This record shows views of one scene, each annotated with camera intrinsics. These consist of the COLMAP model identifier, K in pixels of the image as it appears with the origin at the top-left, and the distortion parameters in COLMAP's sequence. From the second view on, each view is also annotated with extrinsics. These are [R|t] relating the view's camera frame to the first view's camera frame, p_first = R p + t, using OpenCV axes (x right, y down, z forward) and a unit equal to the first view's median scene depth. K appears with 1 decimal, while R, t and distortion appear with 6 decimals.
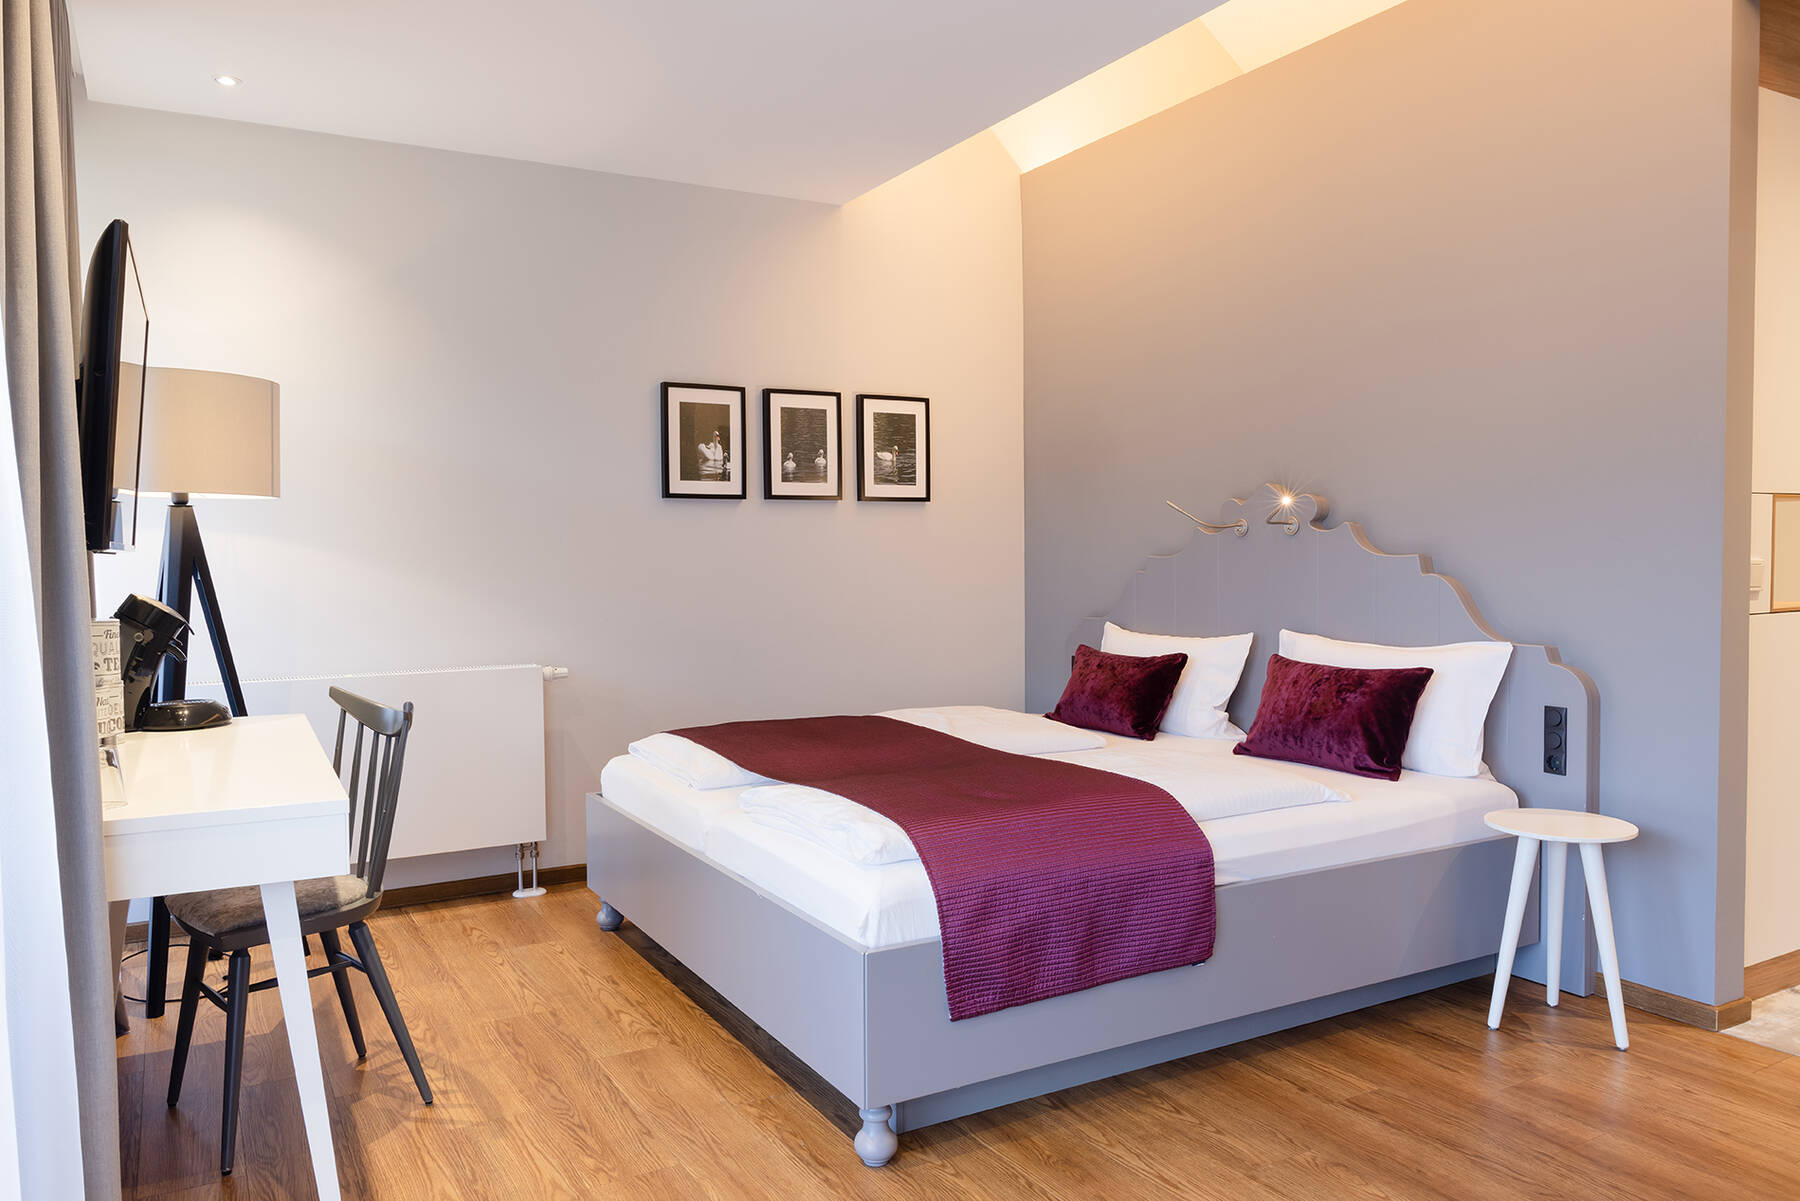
lens RADIAL K [[1230.9, 0, 898.3], [0, 1230.9, 597.9], [0, 0, 1]] dist [-0.005855, 0.003895]
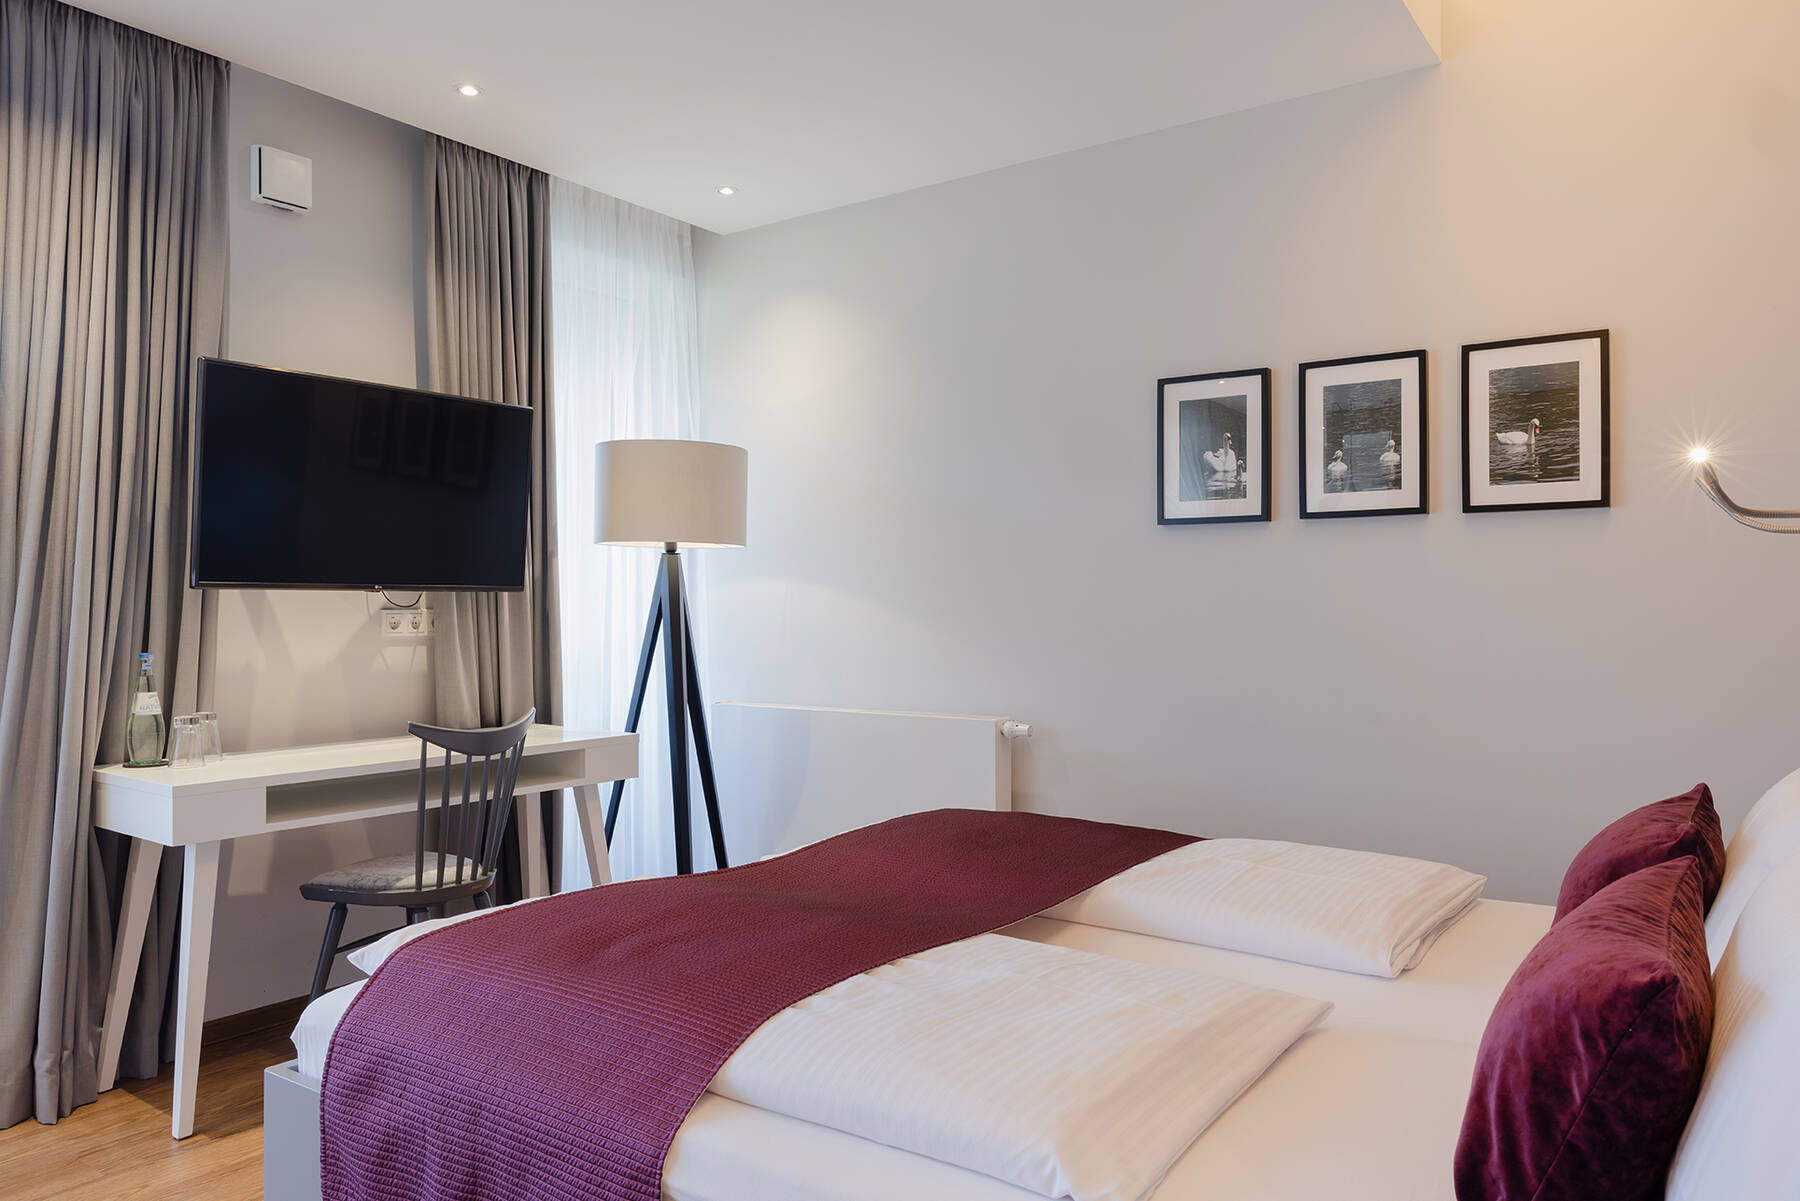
lens RADIAL K [[1230.9, 0, 904.5], [0, 1230.9, 605.8], [0, 0, 1]] dist [-0.005855, 0.003895]
pose [[0.426897, 0.009185, -0.904254, 0.435738], [-0.037808, 0.999255, -0.007700, -0.016063], [0.903510, 0.037475, 0.426926, 0.490716]]
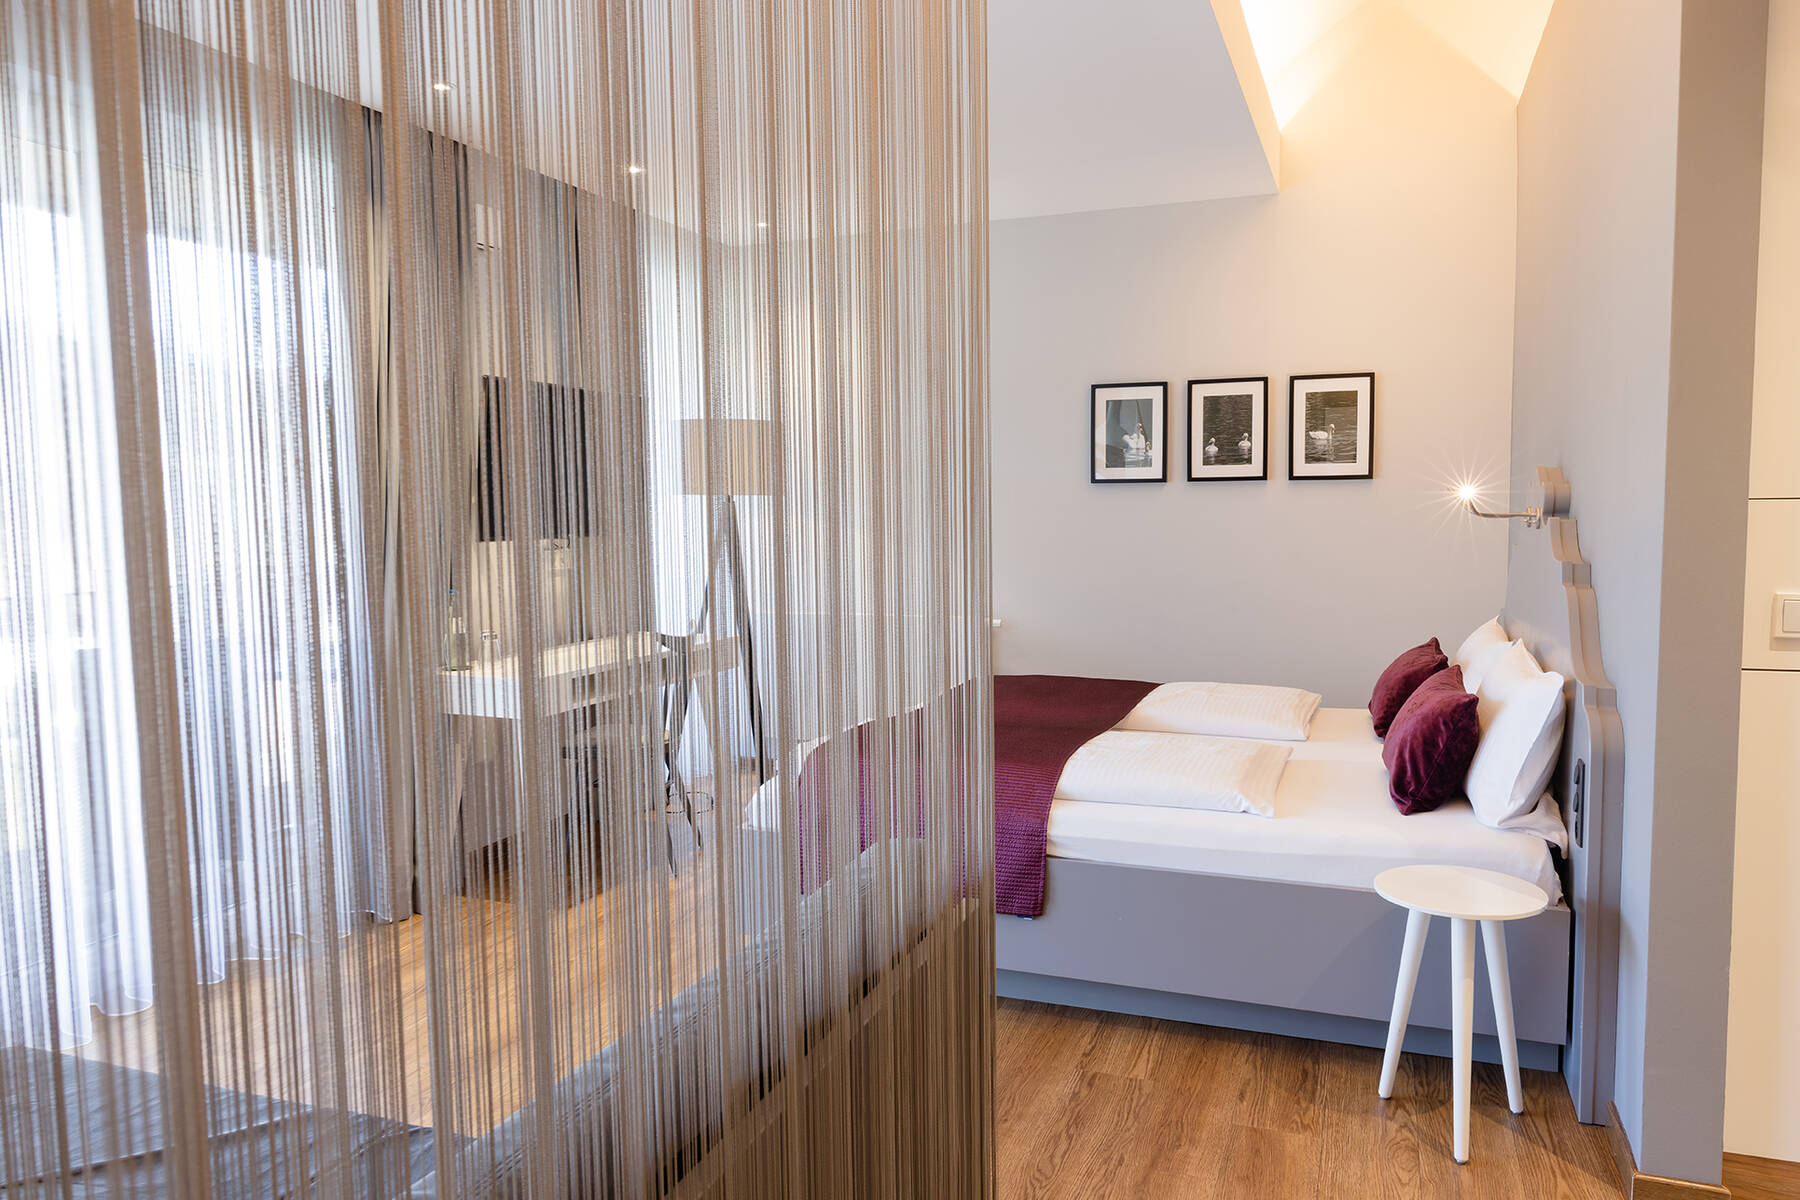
lens RADIAL K [[1230.9, 0, 913.0], [0, 1230.9, 601.2], [0, 0, 1]] dist [-0.005855, 0.003895]
pose [[0.637544, 0.064330, -0.767723, 0.584326], [-0.024411, 0.997694, 0.063328, -0.037318], [0.770027, -0.021634, 0.637644, 0.108701]]
